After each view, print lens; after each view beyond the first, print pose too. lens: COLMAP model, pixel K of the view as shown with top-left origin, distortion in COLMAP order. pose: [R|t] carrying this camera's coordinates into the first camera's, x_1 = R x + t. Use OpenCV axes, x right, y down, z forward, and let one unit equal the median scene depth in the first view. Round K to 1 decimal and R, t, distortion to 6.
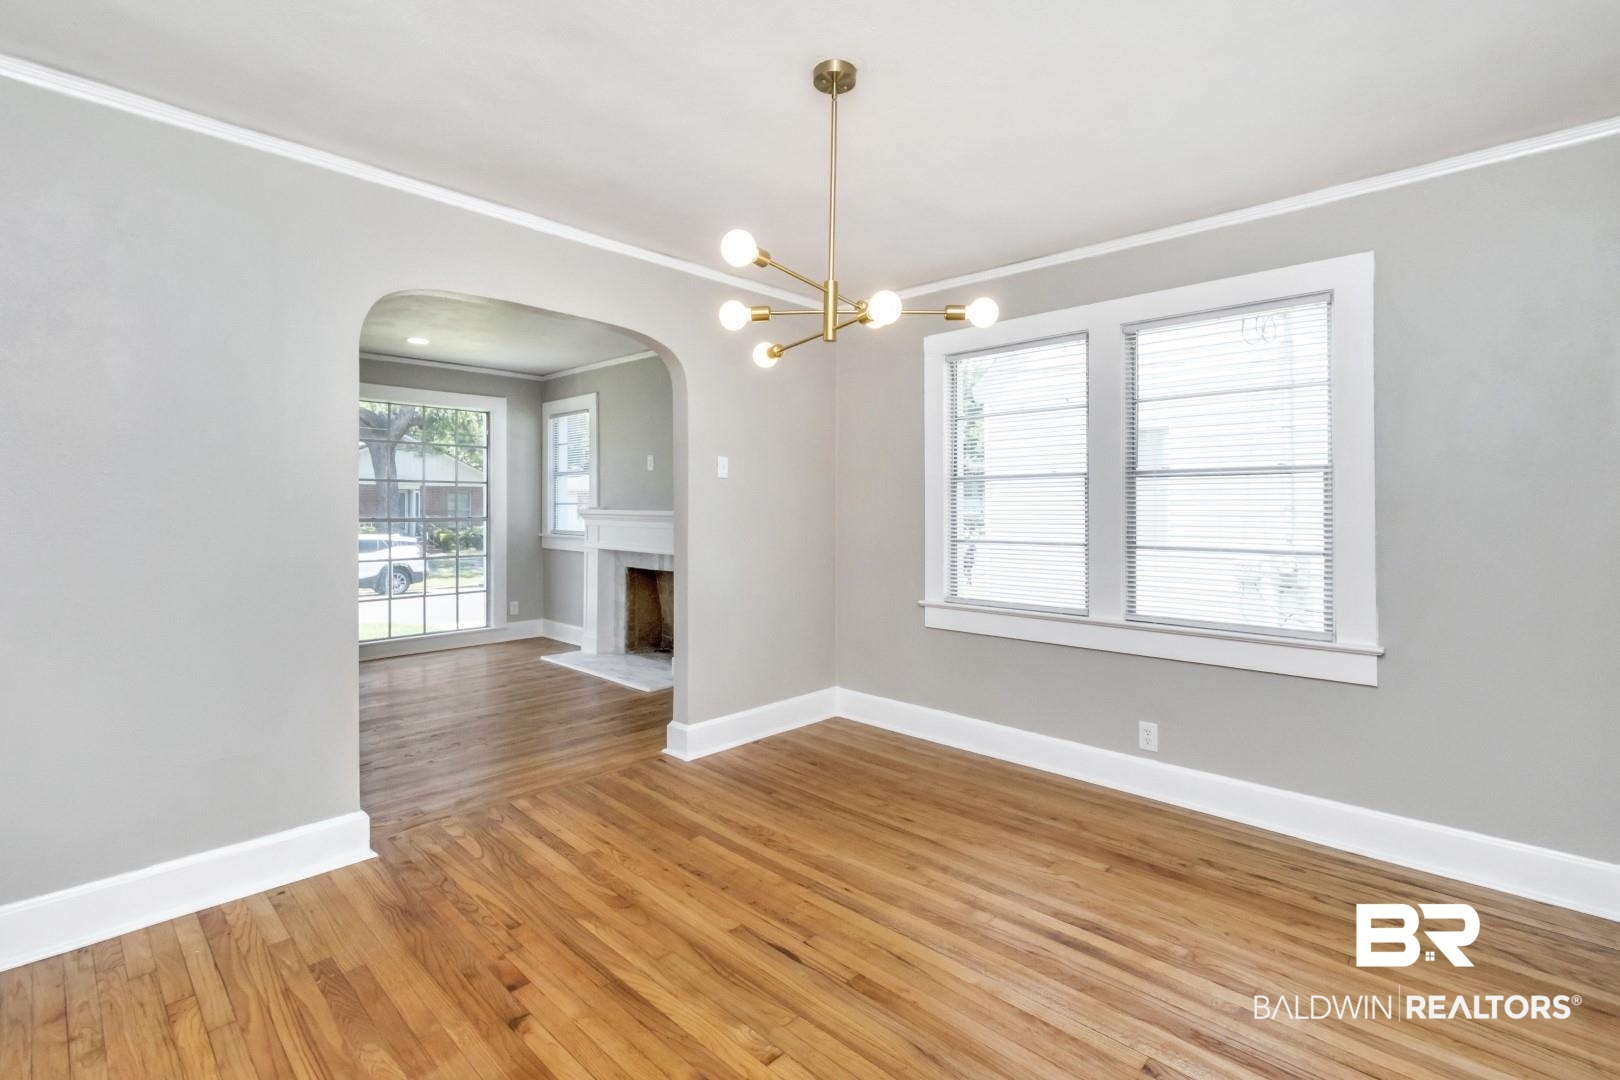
lens RADIAL K [[733.8, 0, 811.6], [0, 733.8, 514.7], [0, 0, 1]] dist [0.004281, 0.000820]
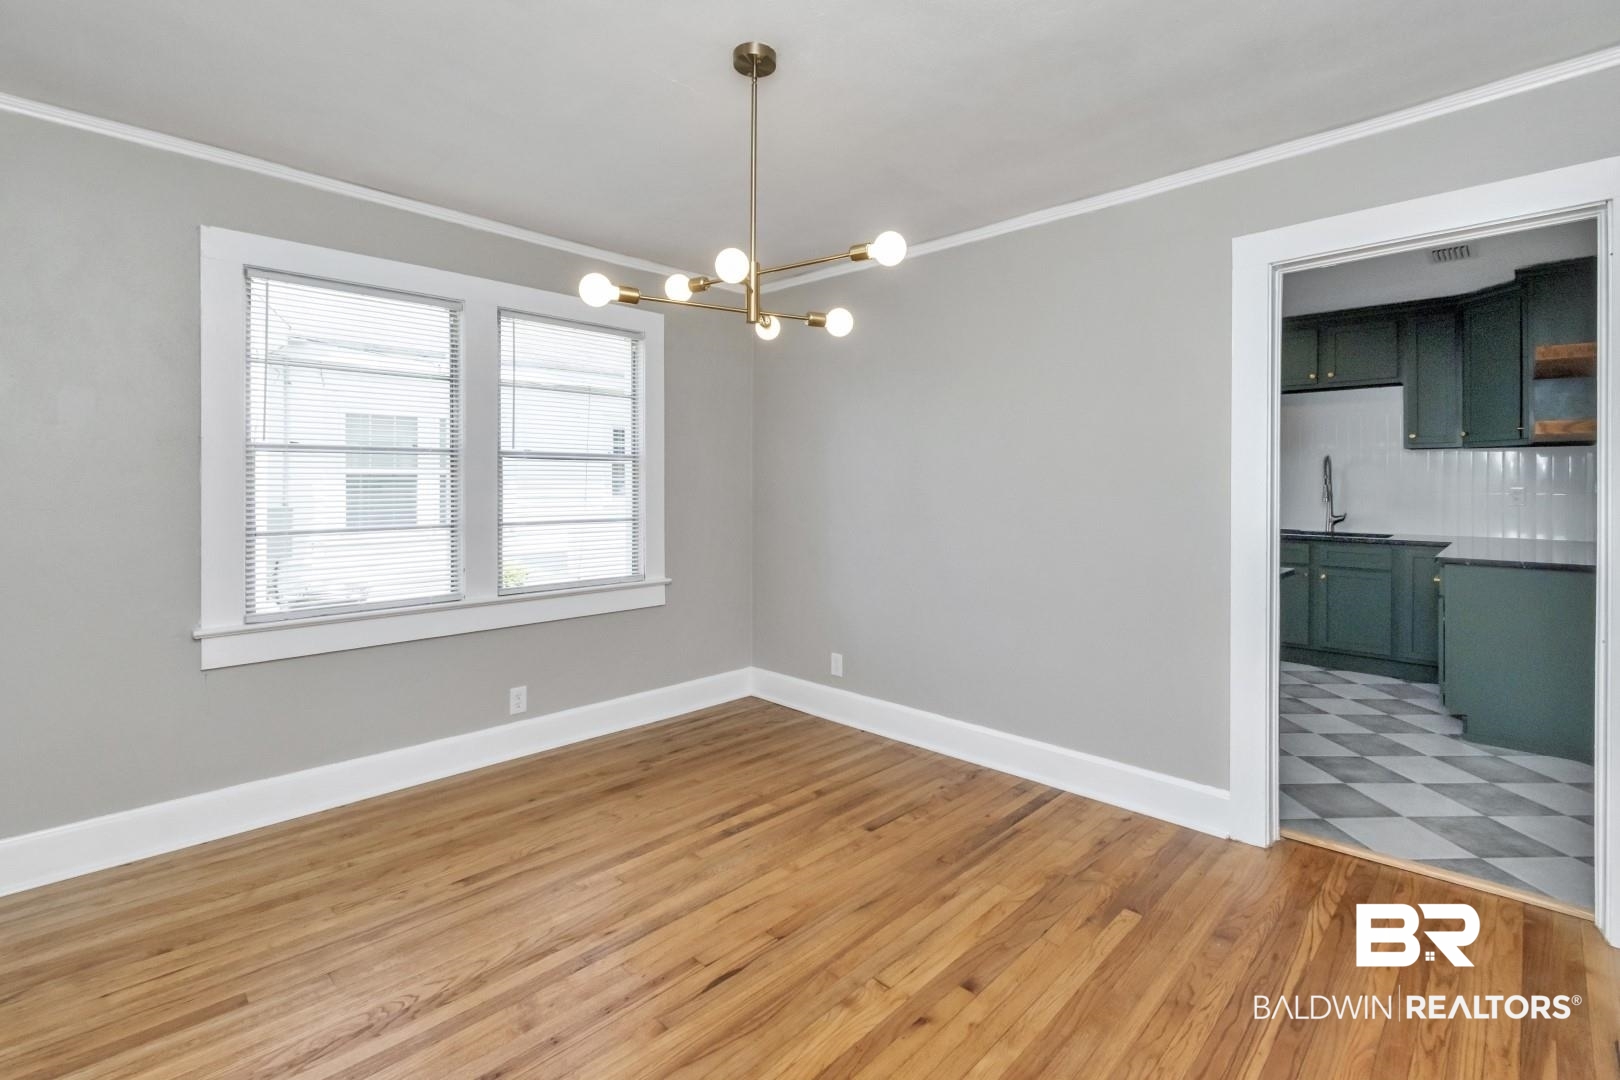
lens RADIAL K [[716.7, 0, 809.0], [0, 716.7, 497.8], [0, 0, 1]] dist [0.001639, 0.000552]
pose [[0.031278, -0.015521, 0.999390, -0.592522], [0.010923, 0.999825, 0.015186, -0.004733], [-0.999451, 0.010441, 0.031442, 0.565116]]
